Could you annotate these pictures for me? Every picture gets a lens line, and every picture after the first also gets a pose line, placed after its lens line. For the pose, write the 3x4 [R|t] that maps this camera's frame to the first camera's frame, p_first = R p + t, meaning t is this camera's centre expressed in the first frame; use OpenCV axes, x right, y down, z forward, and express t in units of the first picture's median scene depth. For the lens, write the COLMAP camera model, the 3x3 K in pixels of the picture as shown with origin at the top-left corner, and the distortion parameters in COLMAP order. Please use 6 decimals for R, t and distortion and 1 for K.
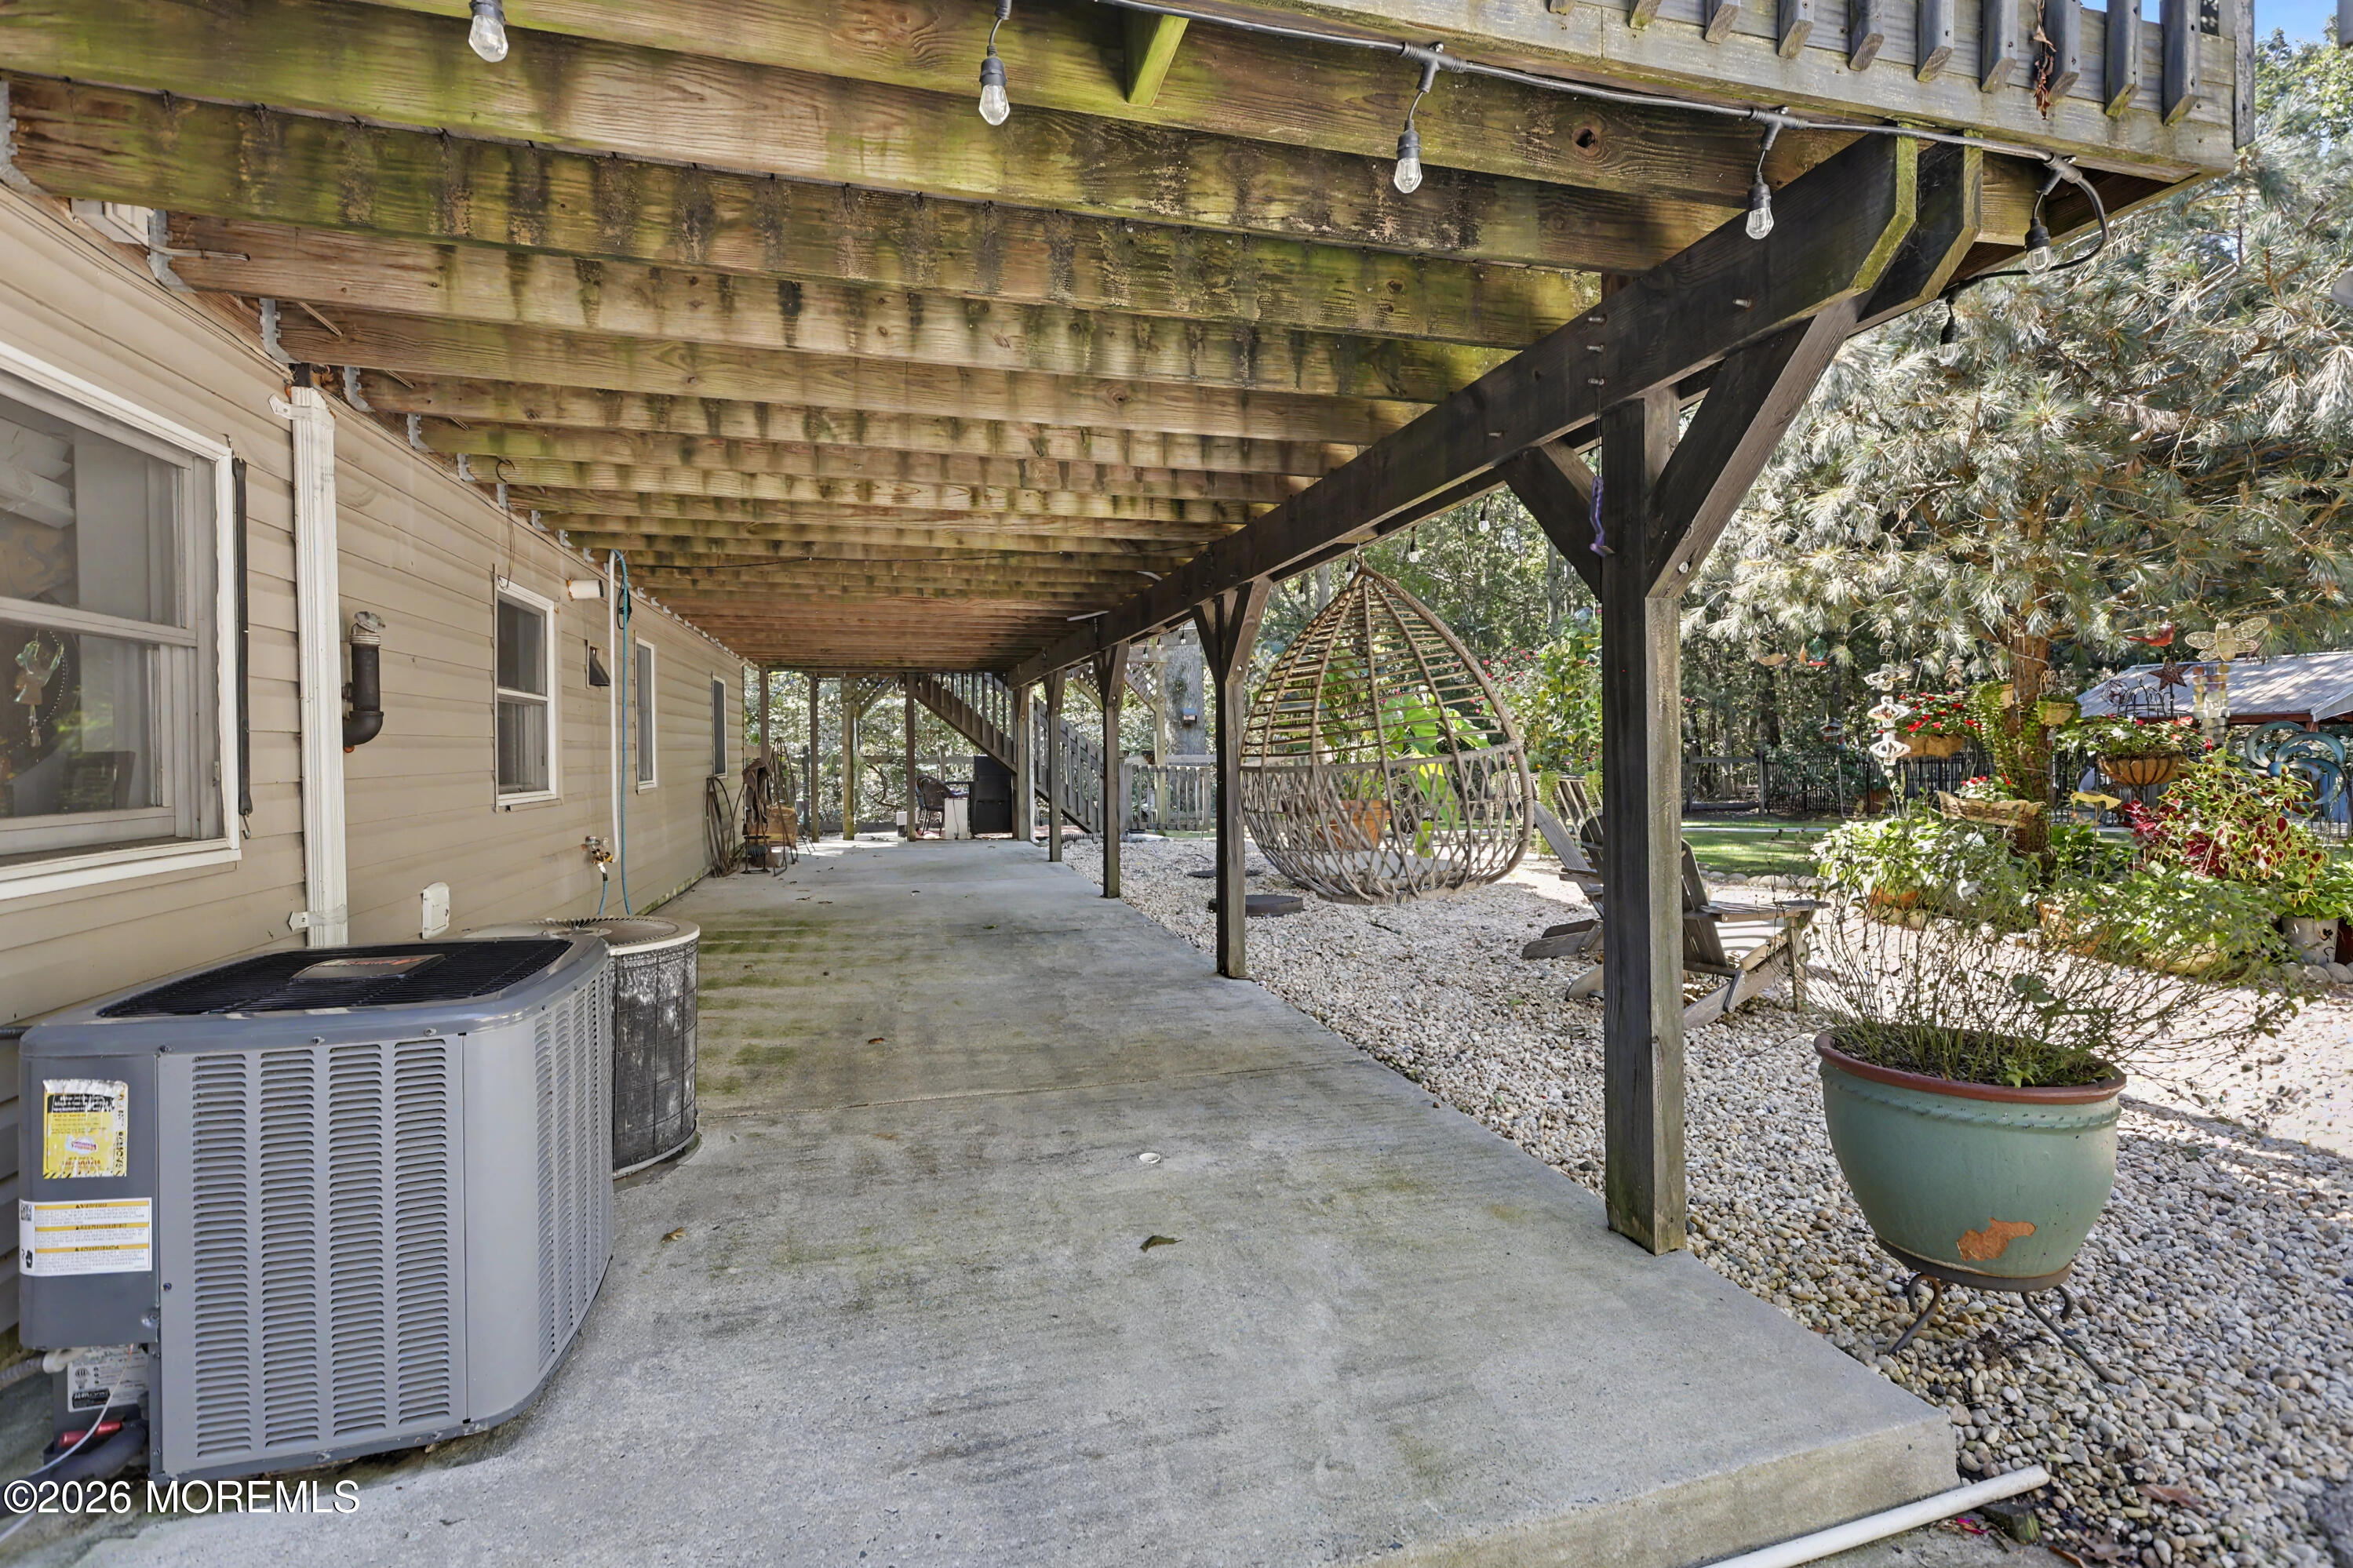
lens RADIAL K [[1067.8, 0, 1177.6], [0, 1067.8, 759.1], [0, 0, 1]] dist [-0.000232, 0.000100]
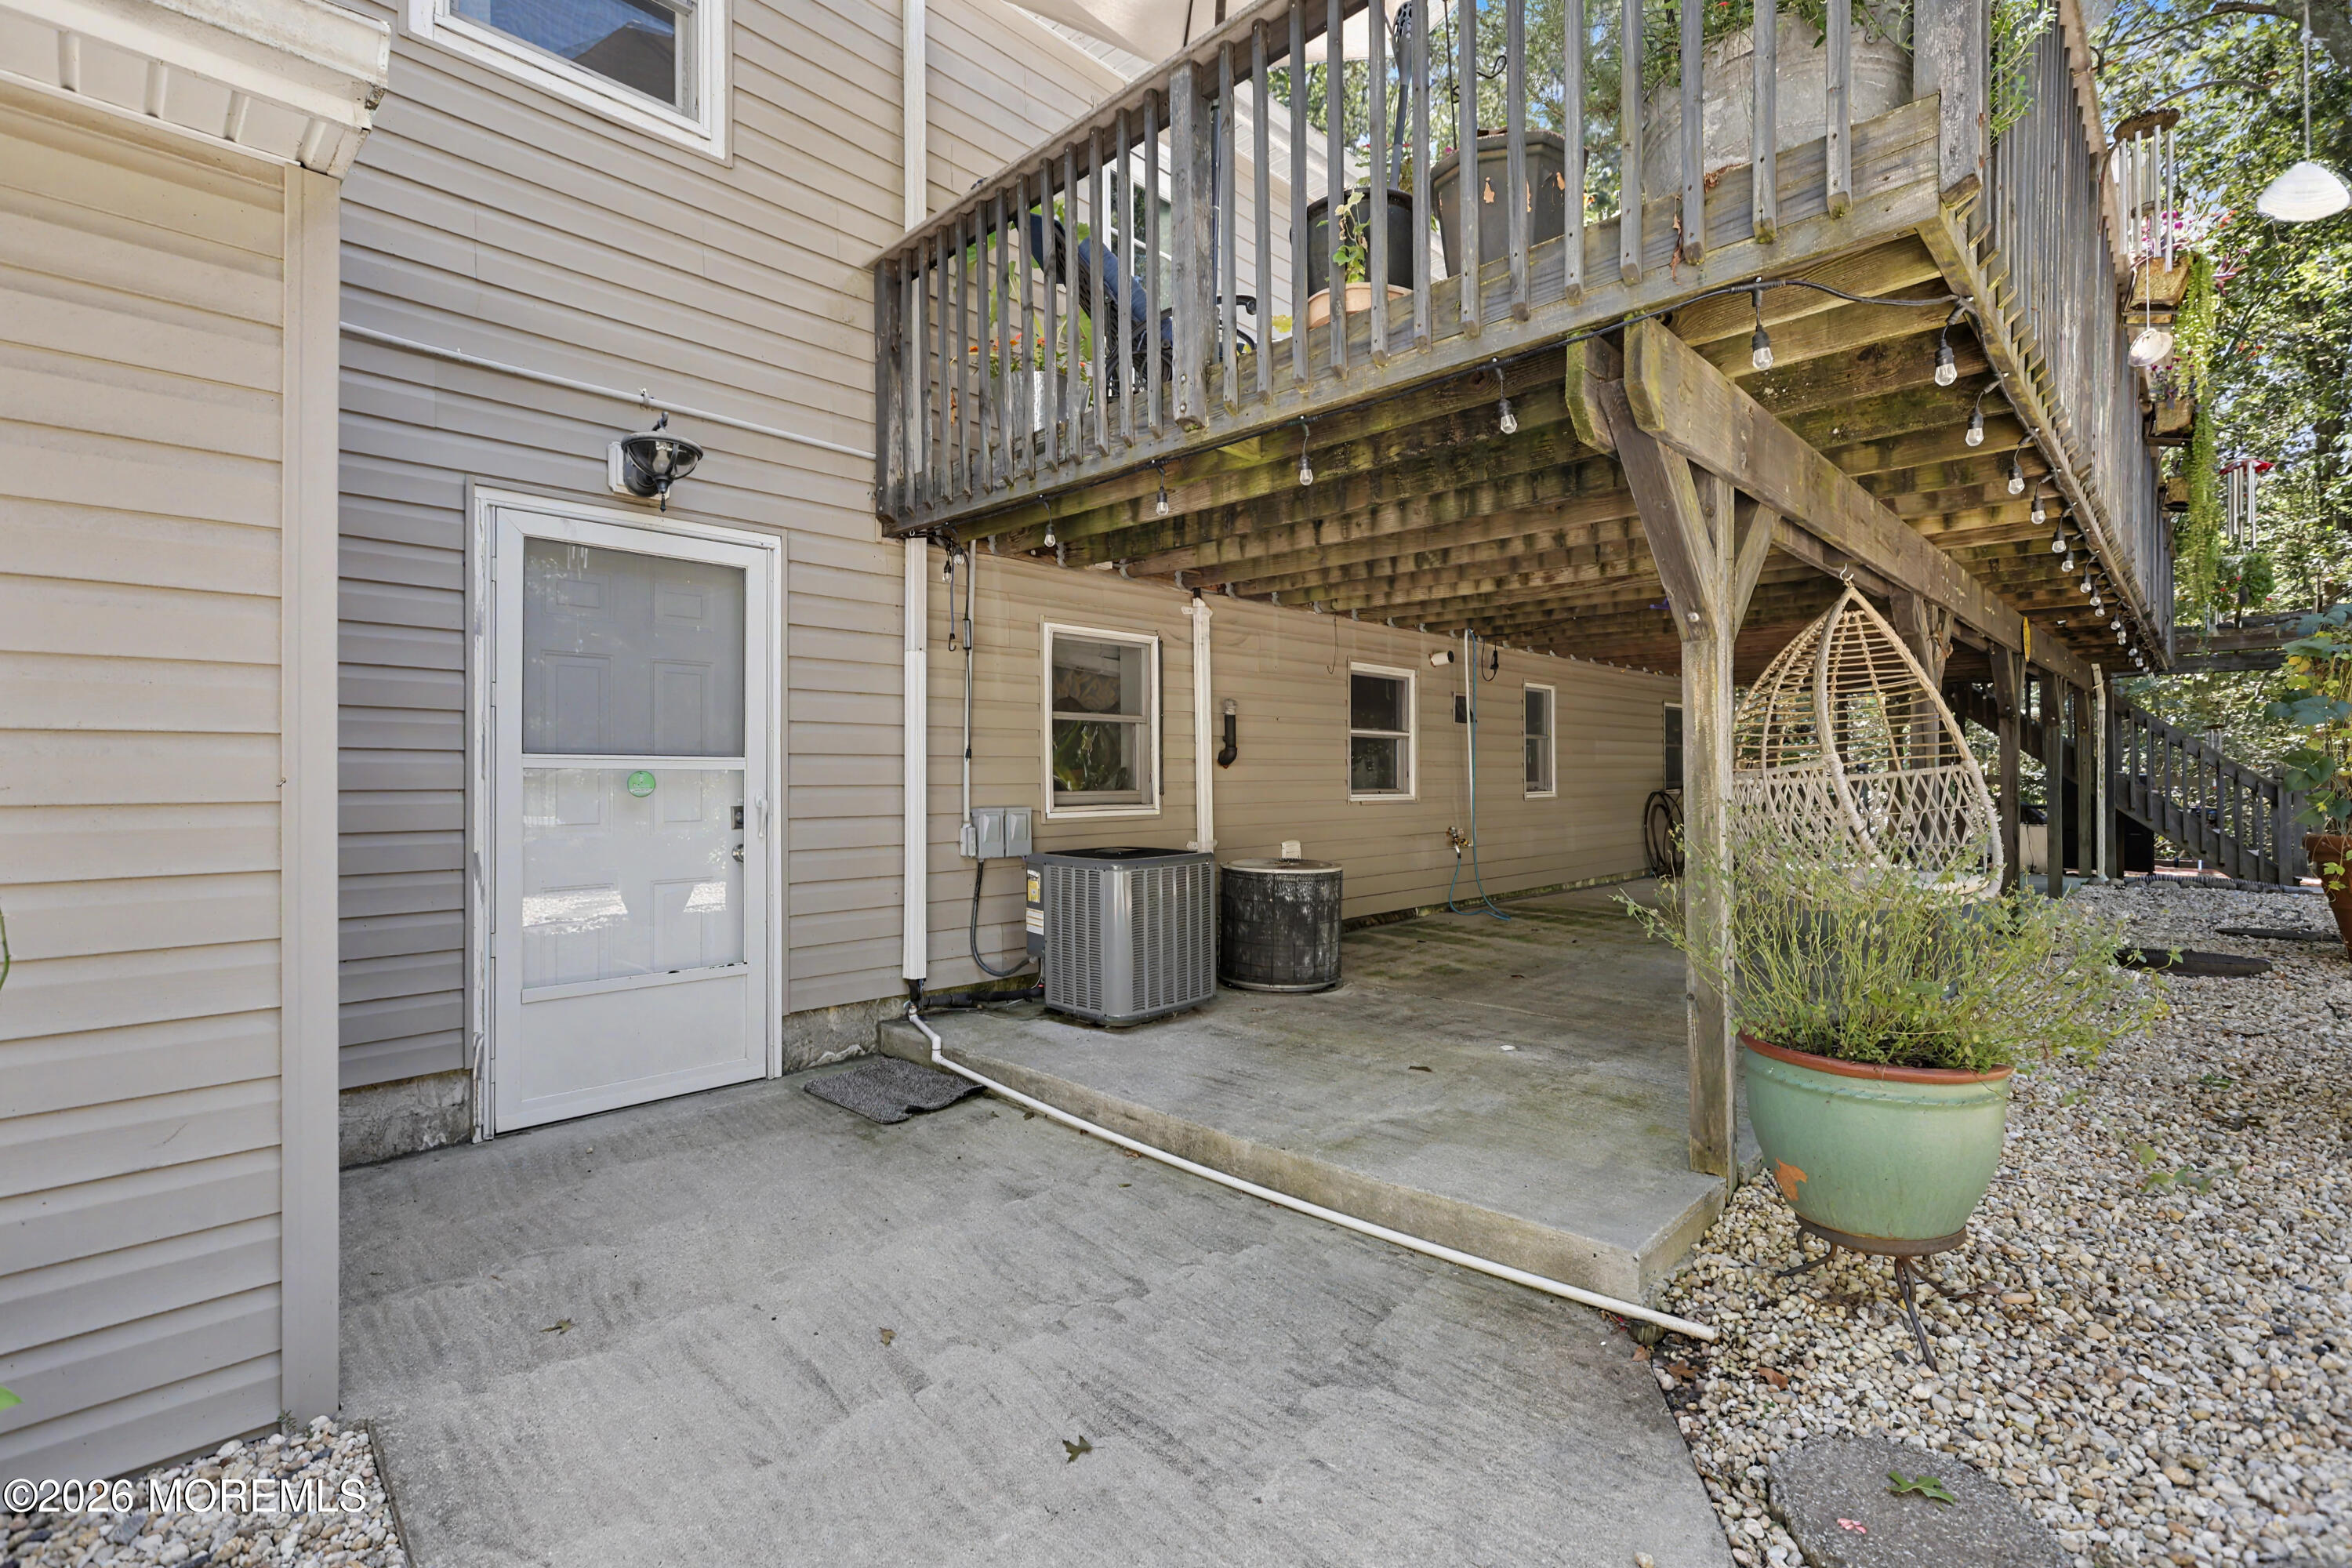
lens RADIAL K [[1067.4, 0, 1174.5], [0, 1067.4, 782.9], [0, 0, 1]] dist [-0.000232, 0.000100]
pose [[0.505911, 0.011161, -0.862513, 1.116270], [-0.008053, 0.999934, 0.008215, 0.007371], [0.862548, 0.002790, 0.505968, -0.137992]]
